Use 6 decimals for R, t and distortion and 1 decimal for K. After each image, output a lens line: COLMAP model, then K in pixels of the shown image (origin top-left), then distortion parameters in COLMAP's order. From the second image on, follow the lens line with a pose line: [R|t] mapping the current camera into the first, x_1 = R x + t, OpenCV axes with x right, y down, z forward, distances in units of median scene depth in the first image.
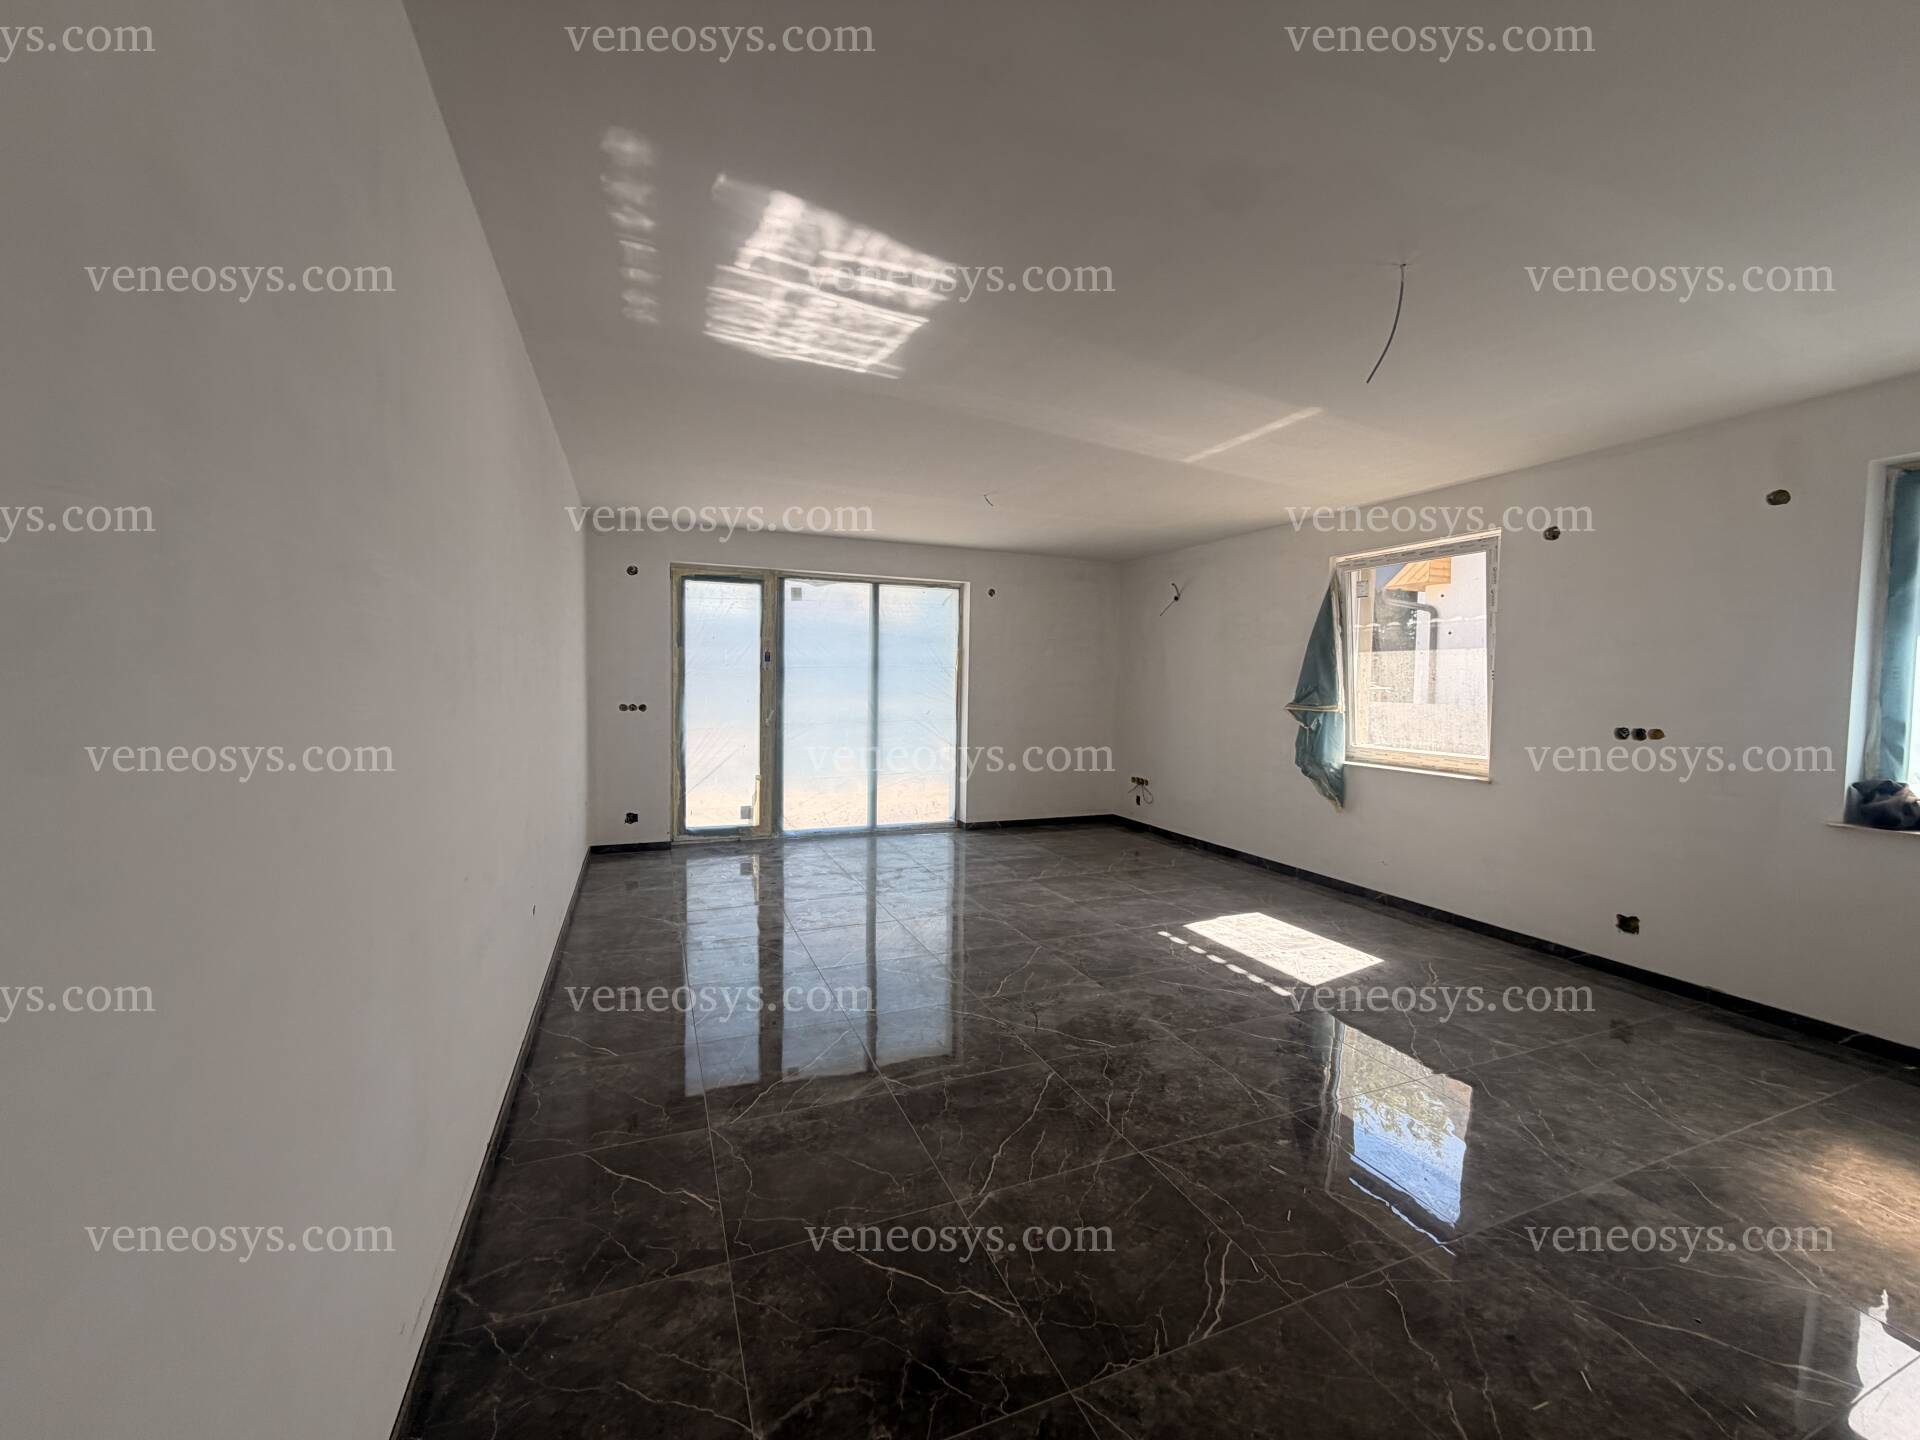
lens RADIAL K [[761.8, 0, 957.2], [0, 761.8, 721.0], [0, 0, 1]] dist [-0.000078, -0.000272]
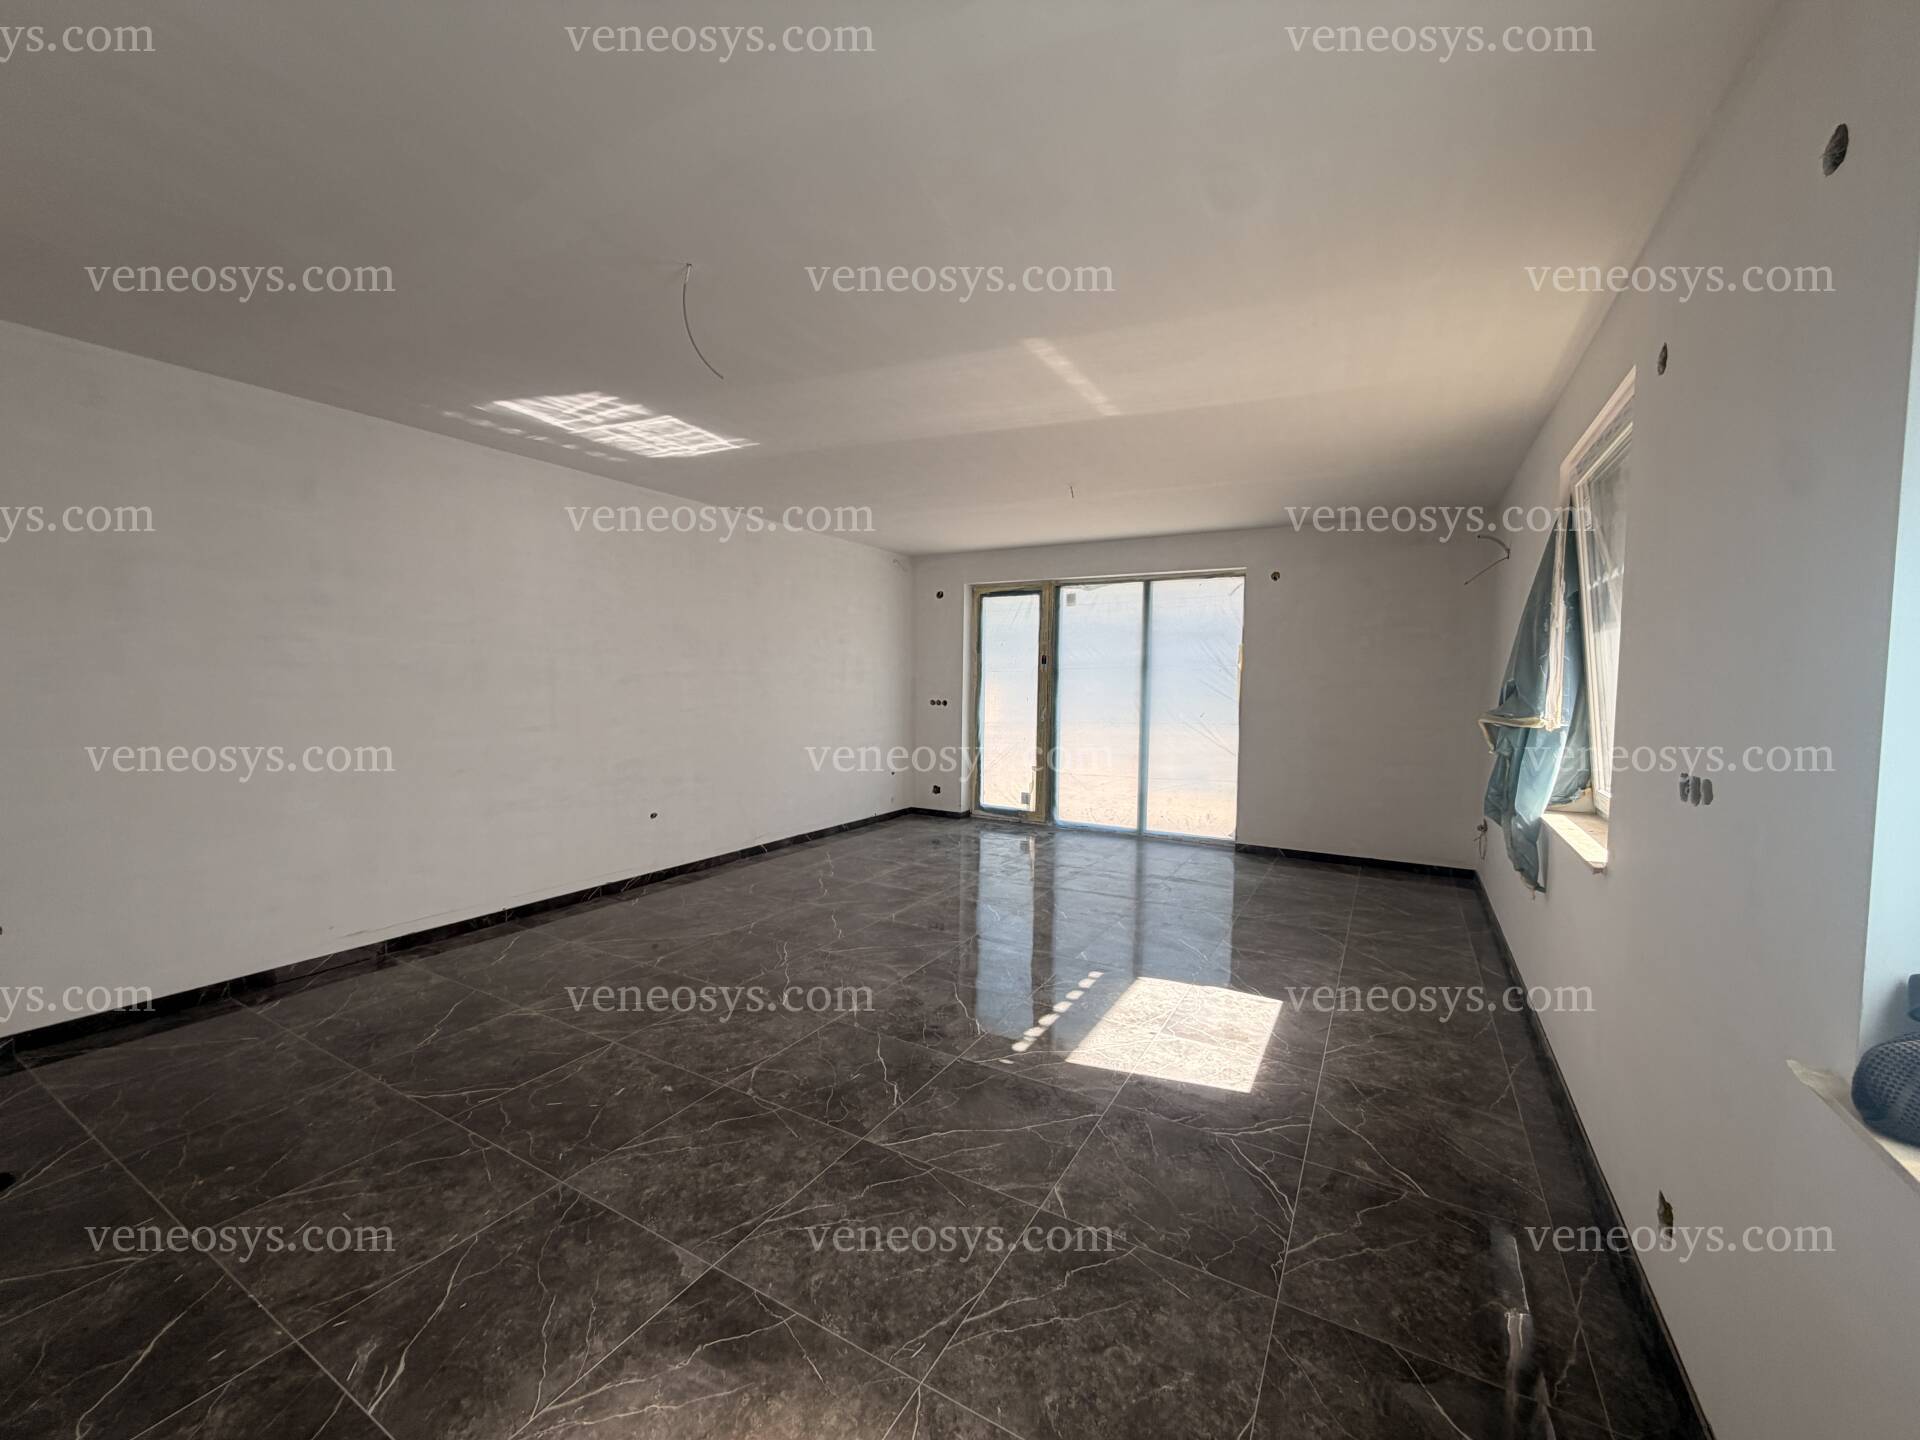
lens RADIAL K [[761.8, 0, 957.2], [0, 761.8, 721.0], [0, 0, 1]] dist [-0.000078, -0.000272]
pose [[0.613625, 0.036803, -0.788739, 0.763572], [-0.042312, 0.999011, 0.013697, -0.007346], [0.788463, 0.024968, 0.614576, 0.315405]]
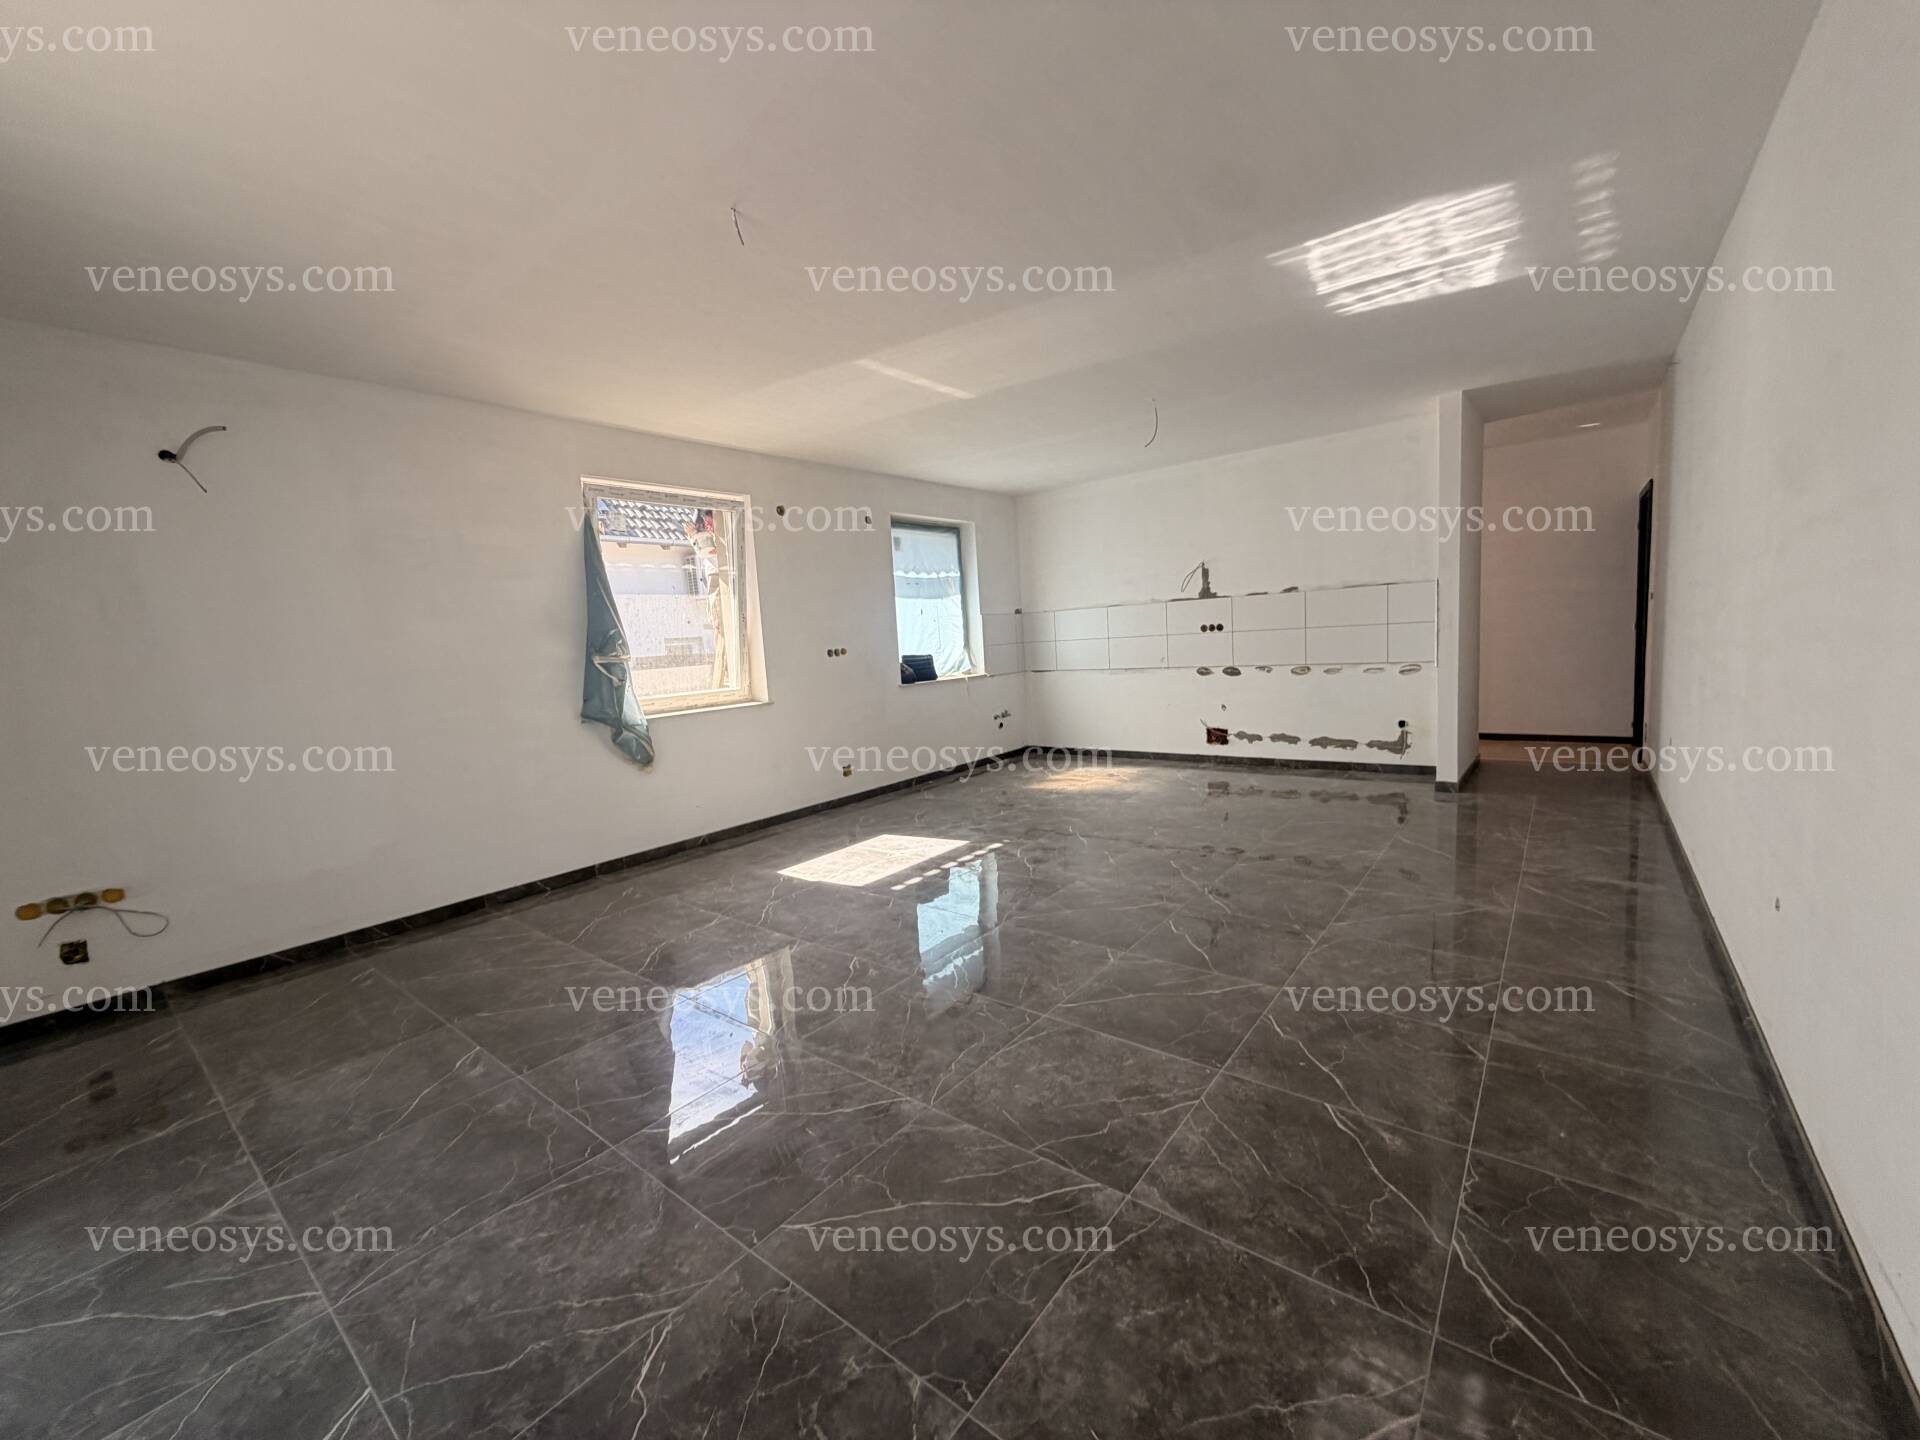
lens RADIAL K [[761.8, 0, 957.2], [0, 761.8, 721.0], [0, 0, 1]] dist [-0.000078, -0.000272]
pose [[-0.485192, -0.084268, 0.870337, -0.494877], [0.098075, 0.983820, 0.149930, -0.043985], [-0.868890, 0.158104, -0.469077, 1.216641]]
